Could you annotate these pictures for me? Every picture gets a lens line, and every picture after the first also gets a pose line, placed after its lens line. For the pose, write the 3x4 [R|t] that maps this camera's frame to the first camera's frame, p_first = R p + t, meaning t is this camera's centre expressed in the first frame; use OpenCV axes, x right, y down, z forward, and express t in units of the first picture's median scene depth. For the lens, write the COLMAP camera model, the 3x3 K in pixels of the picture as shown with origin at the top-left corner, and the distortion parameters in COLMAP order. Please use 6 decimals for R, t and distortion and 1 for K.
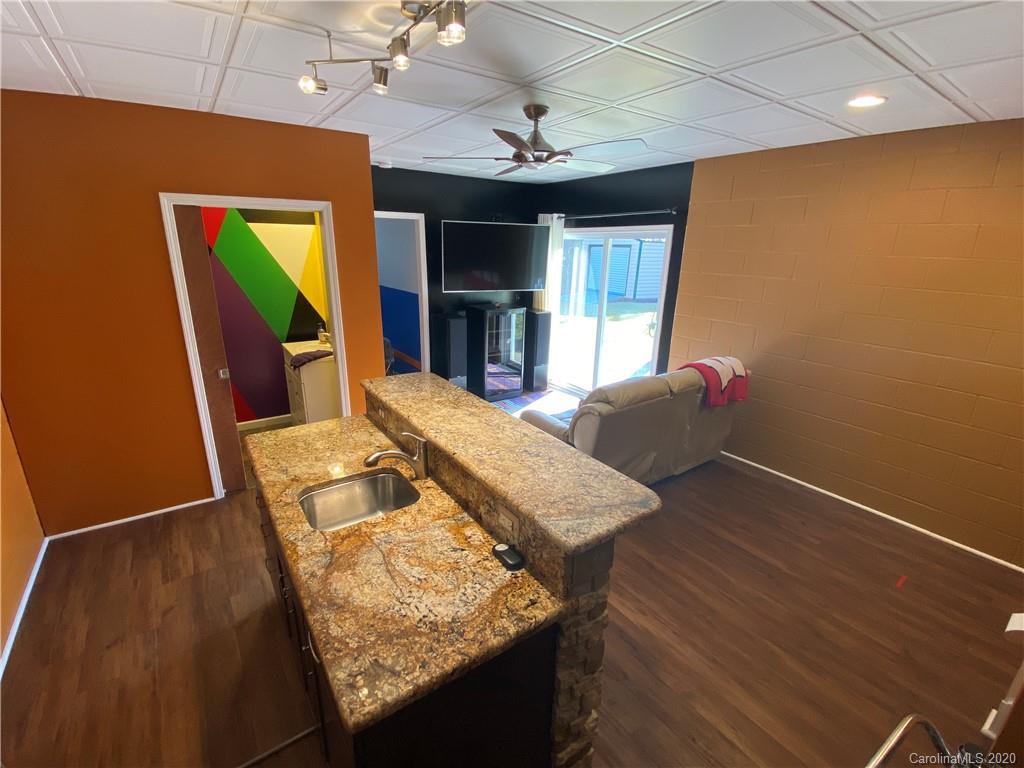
lens RADIAL K [[457.7, 0, 510.9], [0, 457.7, 390.2], [0, 0, 1]] dist [0.001819, 0.000281]
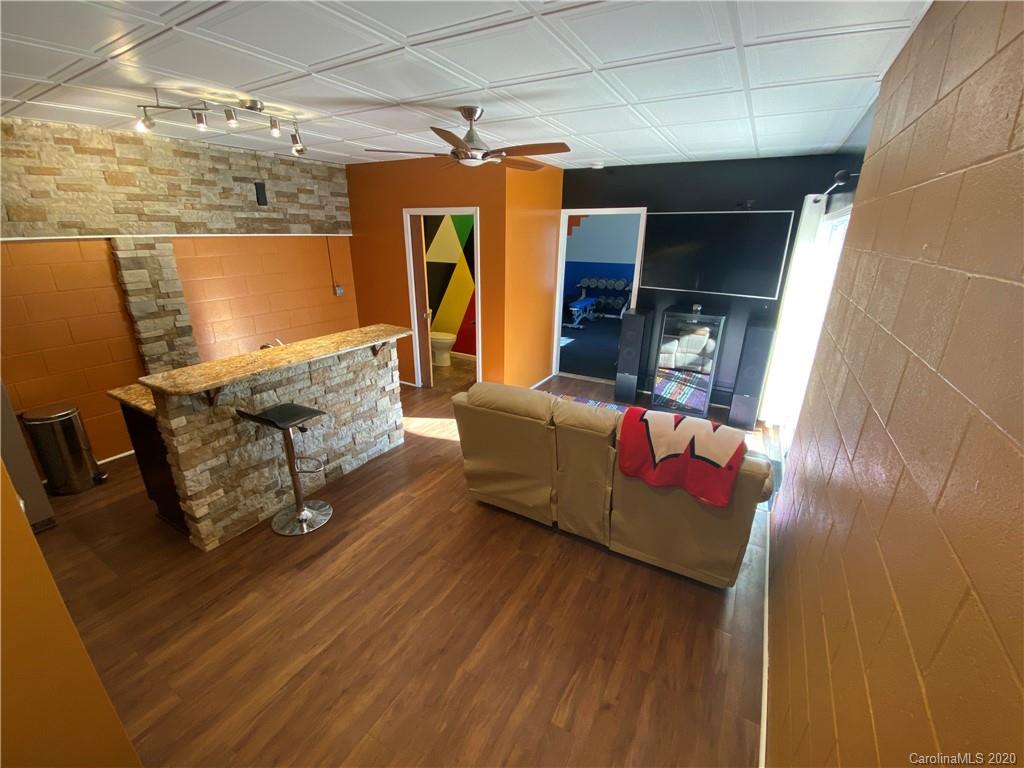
lens RADIAL K [[428.3, 0, 520.1], [0, 428.3, 391.2], [0, 0, 1]] dist [-0.013493, -0.006063]
pose [[0.435658, 0.301991, -0.847941, 1.205282], [-0.279327, 0.940890, 0.191581, -0.220239], [0.855674, 0.153389, 0.494260, 0.731831]]
